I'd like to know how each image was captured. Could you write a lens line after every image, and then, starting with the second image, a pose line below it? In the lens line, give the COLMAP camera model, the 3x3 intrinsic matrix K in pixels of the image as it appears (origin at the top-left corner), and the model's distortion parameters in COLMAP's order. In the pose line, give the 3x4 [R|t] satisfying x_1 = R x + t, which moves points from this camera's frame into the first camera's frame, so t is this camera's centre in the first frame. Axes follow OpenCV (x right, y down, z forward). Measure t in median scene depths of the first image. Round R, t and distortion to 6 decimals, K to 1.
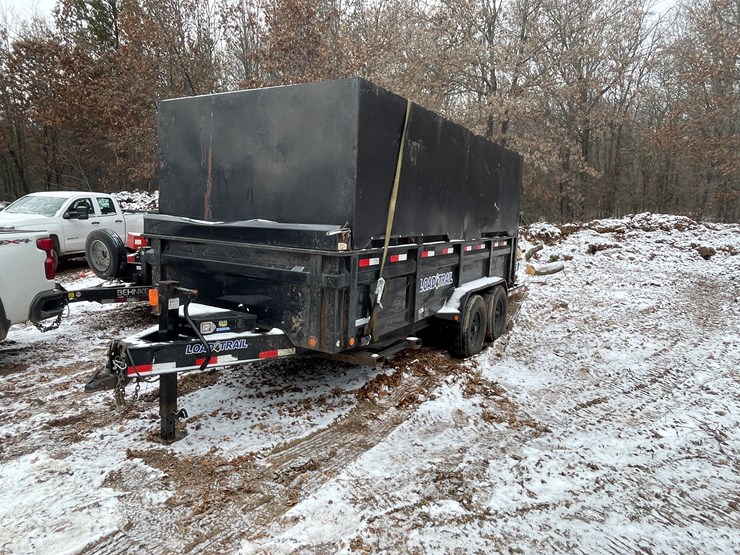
lens RADIAL K [[490.1, 0, 365.2], [0, 490.1, 277.5], [0, 0, 1]] dist [-0.000321, -0.002359]
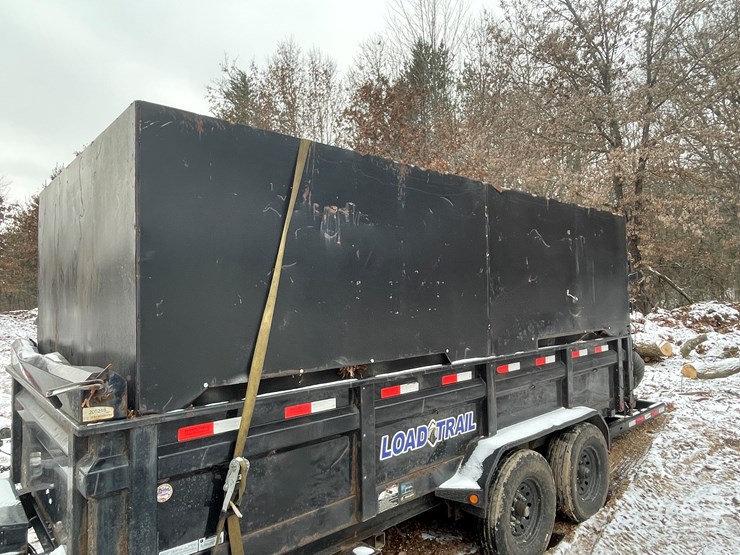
lens RADIAL K [[490.1, 0, 365.2], [0, 490.1, 277.5], [0, 0, 1]] dist [-0.000321, -0.002359]
pose [[0.953158, -0.066340, -0.295107, 0.196429], [0.014052, 0.984310, -0.175888, -0.056749], [0.302145, 0.163502, 0.939136, 0.302841]]
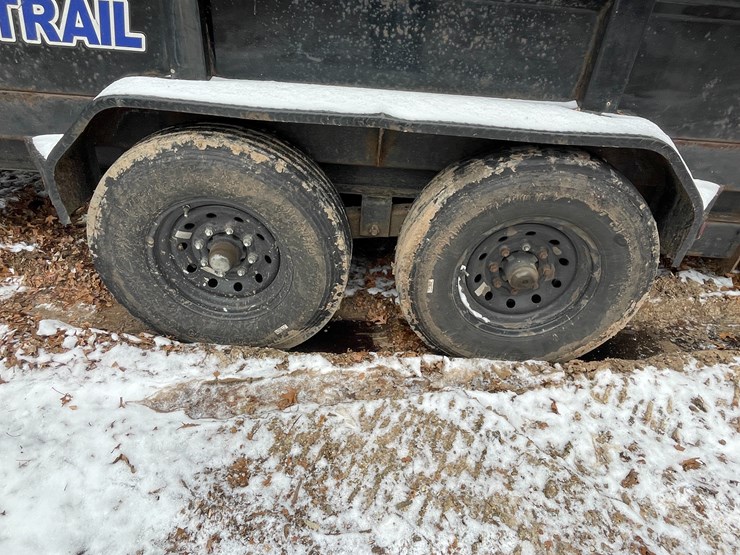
lens RADIAL K [[490.1, 0, 365.2], [0, 490.1, 277.5], [0, 0, 1]] dist [-0.000321, -0.002359]
pose [[0.487465, 0.508426, -0.709846, 0.382336], [-0.158160, 0.850945, 0.500877, -0.027299], [0.858699, -0.131891, 0.495218, 0.791005]]
